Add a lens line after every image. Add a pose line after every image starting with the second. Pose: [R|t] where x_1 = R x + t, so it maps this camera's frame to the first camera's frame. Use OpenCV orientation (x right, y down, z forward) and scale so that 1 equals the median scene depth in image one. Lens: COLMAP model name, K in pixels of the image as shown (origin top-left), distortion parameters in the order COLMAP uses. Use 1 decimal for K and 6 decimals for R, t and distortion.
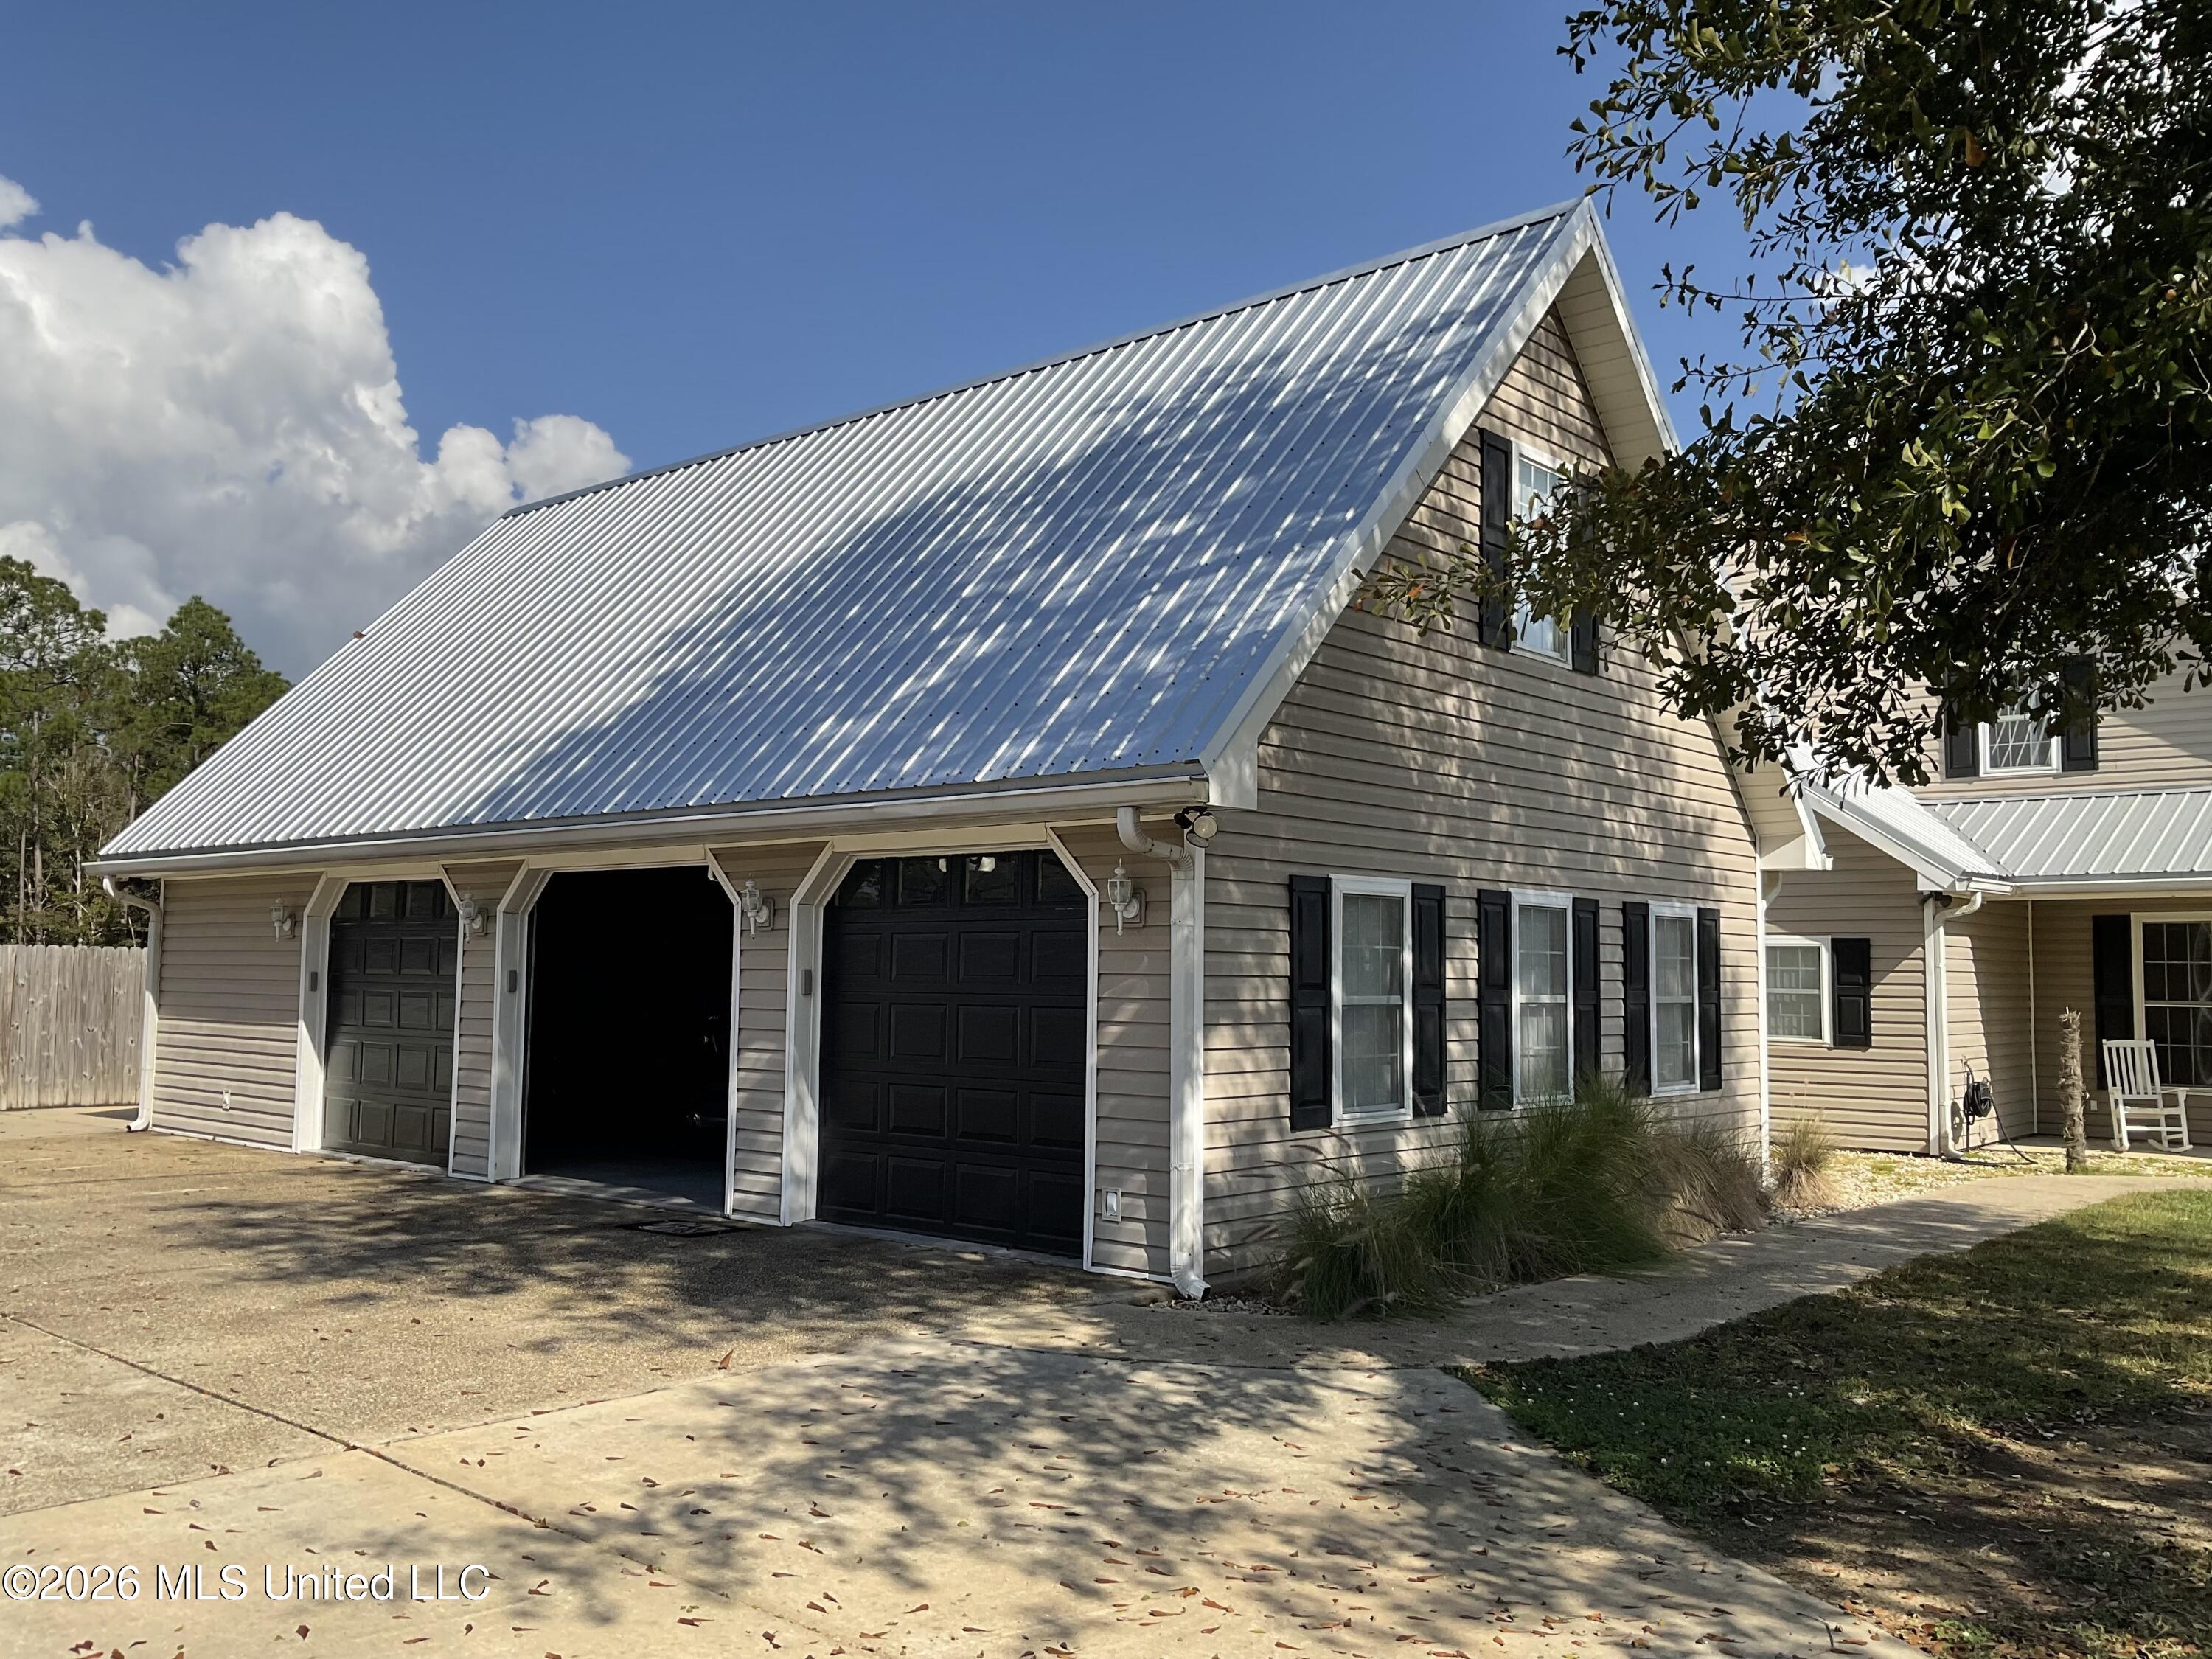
lens RADIAL K [[1803.9, 0, 1106.0], [0, 1803.9, 829.5], [0, 0, 1]] dist [0.062629, -0.001970]
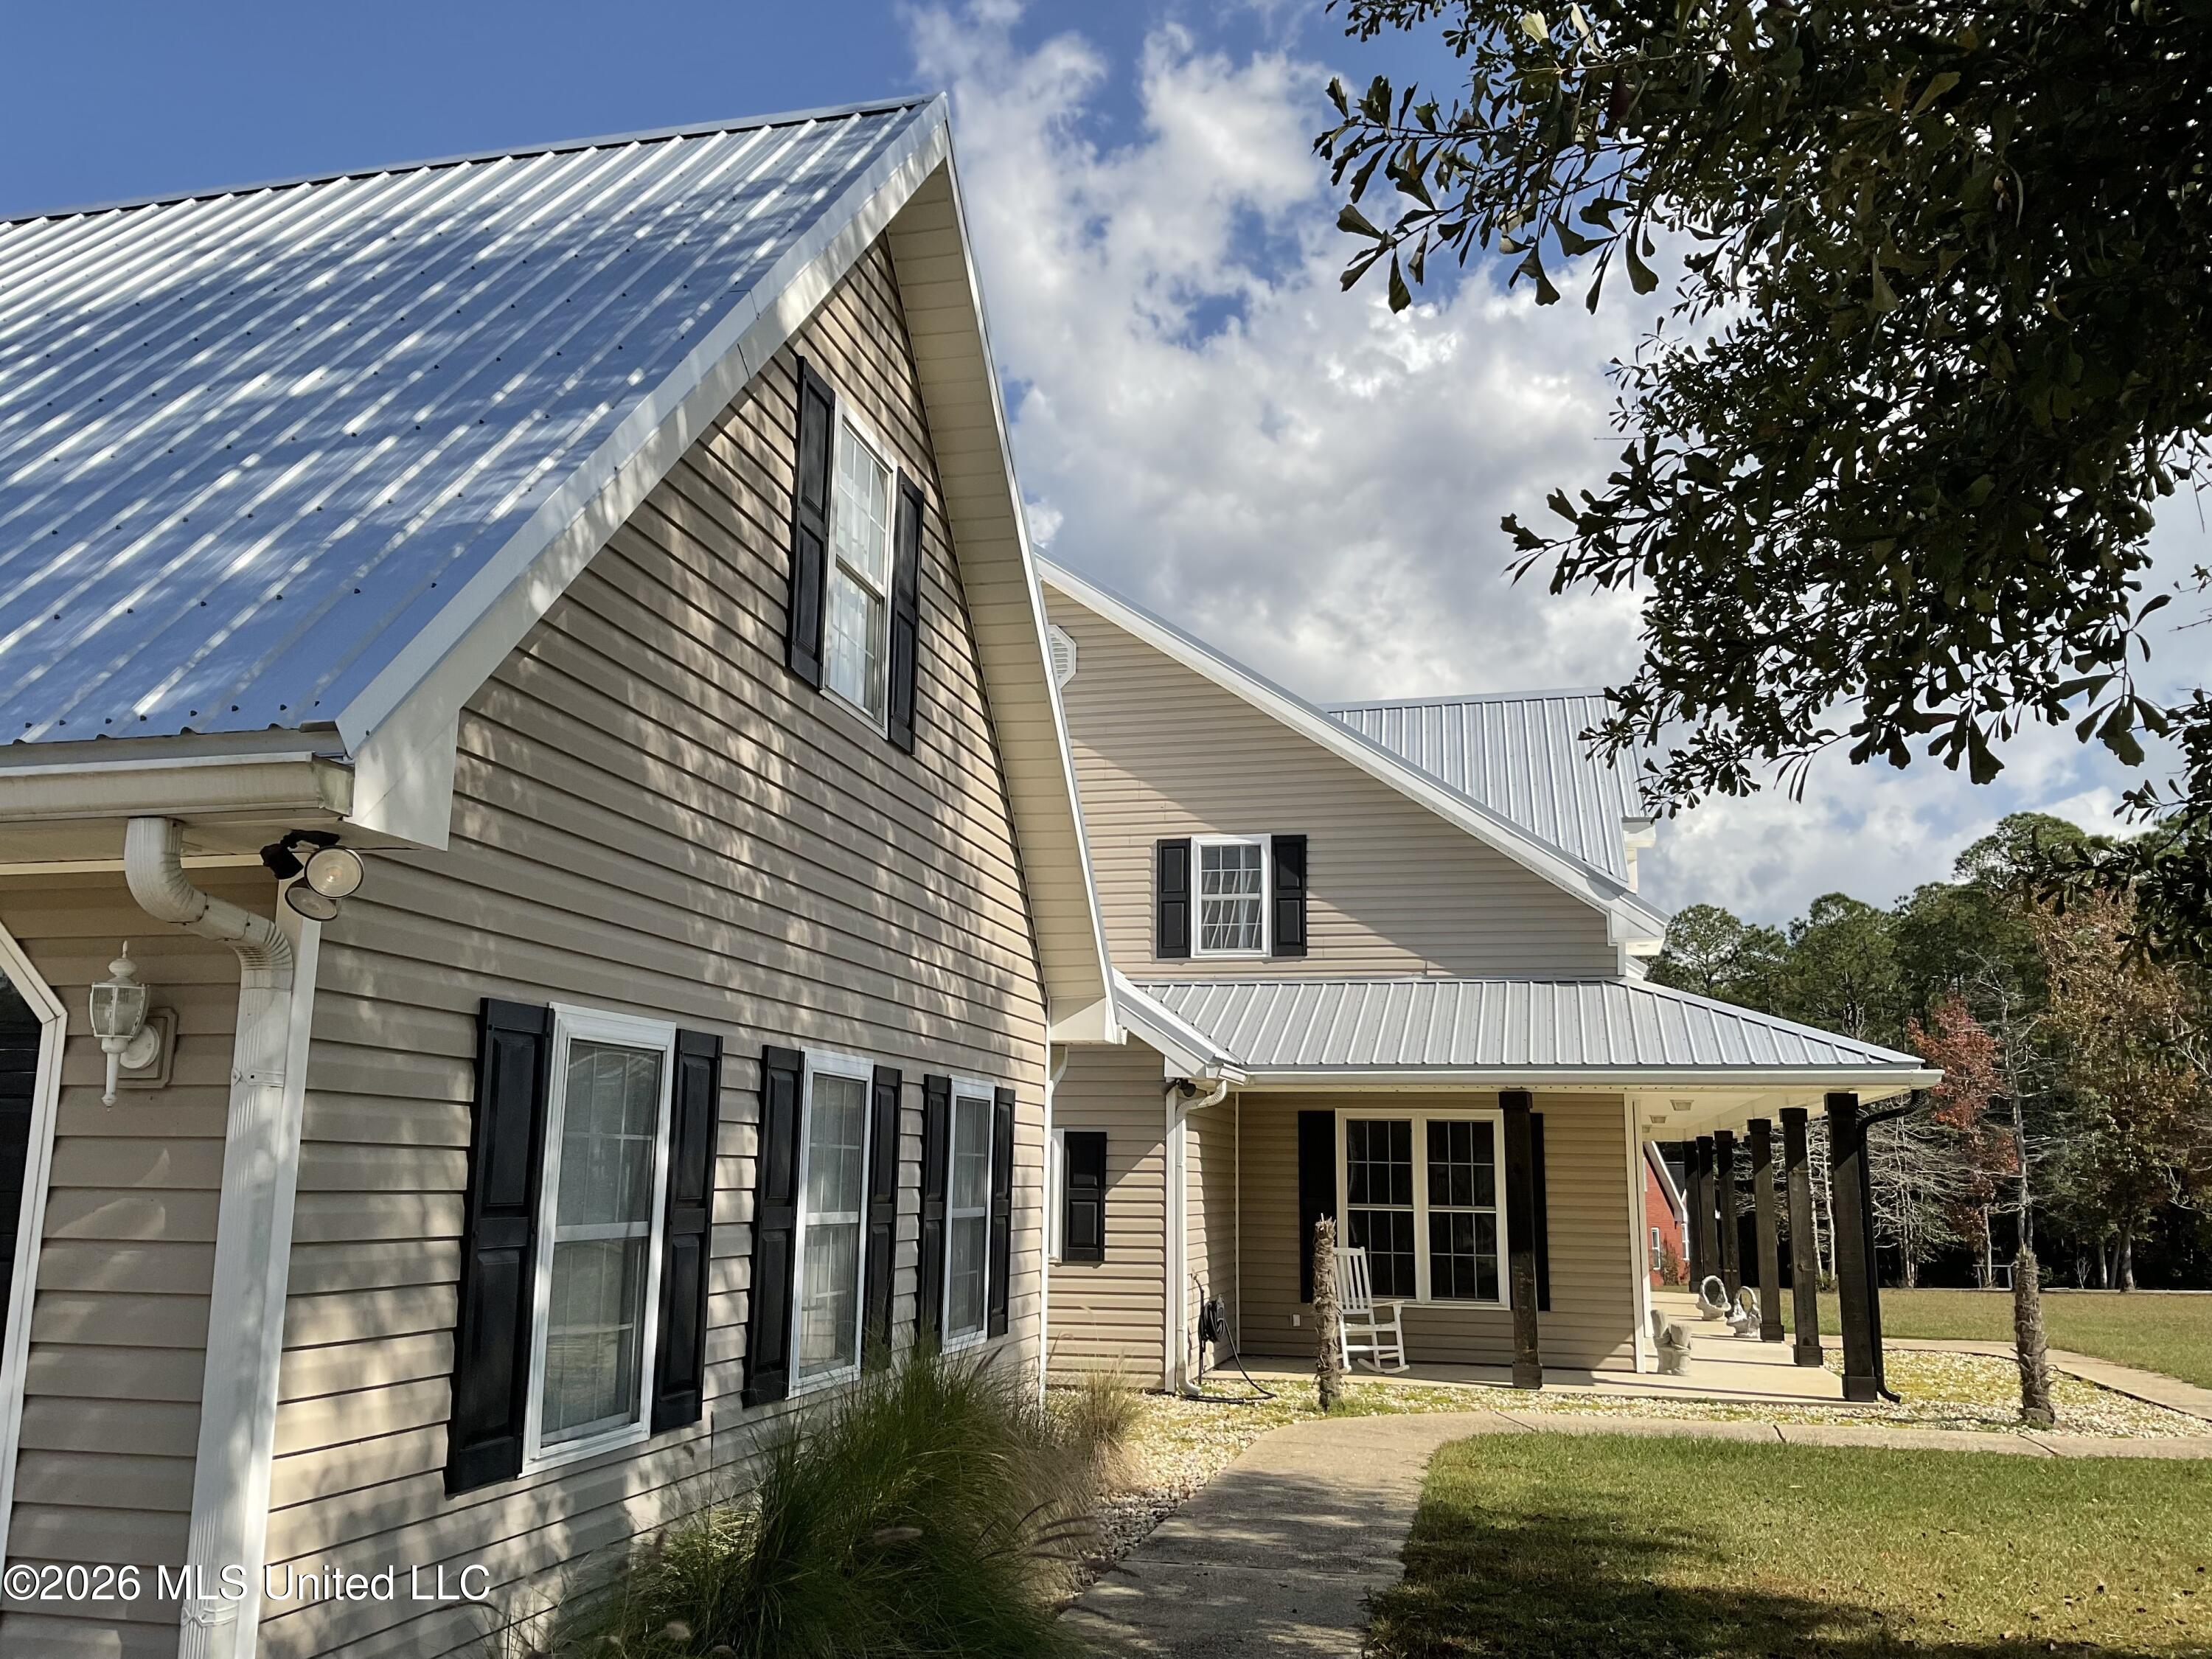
lens RADIAL K [[1854.9, 0, 1106.0], [0, 1854.9, 829.5], [0, 0, 1]] dist [0.159993, -0.380221]
pose [[0.886297, 0.087010, 0.454871, 0.006571], [-0.040646, 0.993017, -0.110752, 0.025757], [-0.461331, 0.079671, 0.883644, 0.361307]]
